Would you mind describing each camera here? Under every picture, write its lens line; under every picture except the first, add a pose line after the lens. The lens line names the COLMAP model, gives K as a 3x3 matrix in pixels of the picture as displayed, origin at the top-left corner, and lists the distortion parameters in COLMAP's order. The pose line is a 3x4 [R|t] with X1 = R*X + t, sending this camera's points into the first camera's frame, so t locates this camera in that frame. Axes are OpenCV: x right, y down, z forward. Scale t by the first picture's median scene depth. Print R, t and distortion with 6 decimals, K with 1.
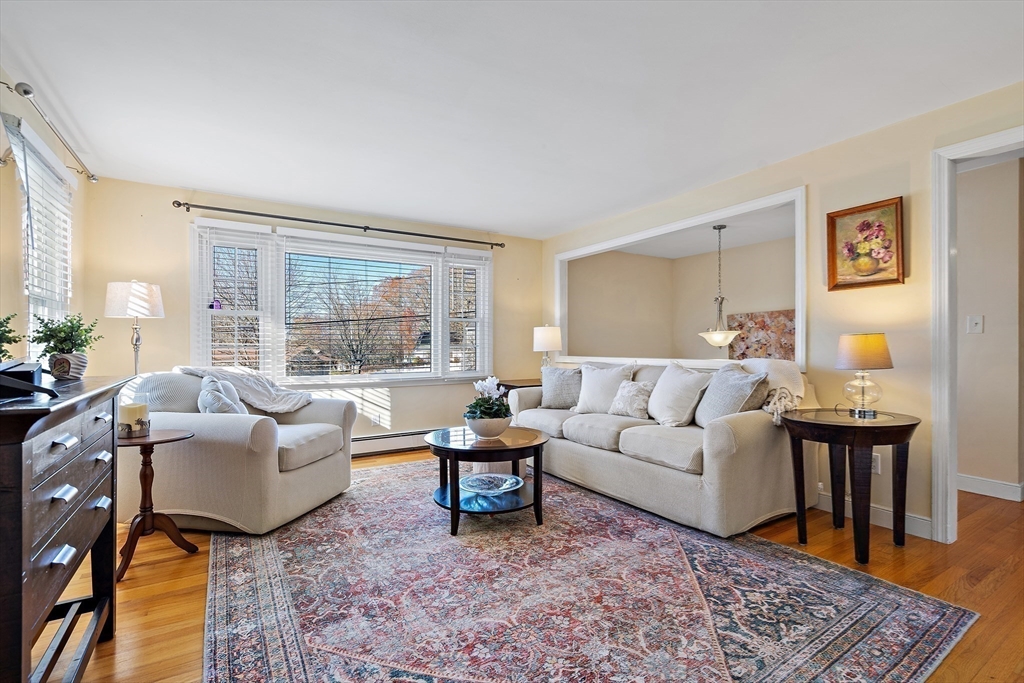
lens RADIAL K [[470.1, 0, 512.9], [0, 470.1, 342.3], [0, 0, 1]] dist [-0.005017, 0.000271]
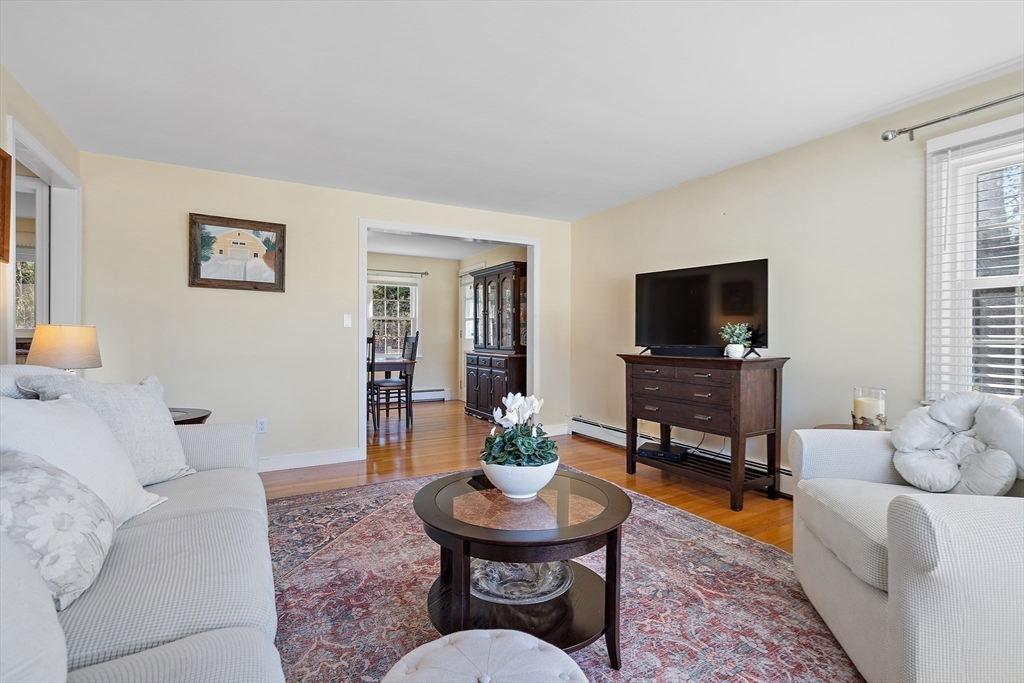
lens RADIAL K [[470.1, 0, 511.3], [0, 470.1, 340.3], [0, 0, 1]] dist [-0.005017, 0.000271]
pose [[-0.999073, -0.002110, 0.042997, -0.087730], [-0.002193, 0.999996, -0.001906, 0.009497], [-0.042993, -0.001998, -0.999073, 2.118057]]
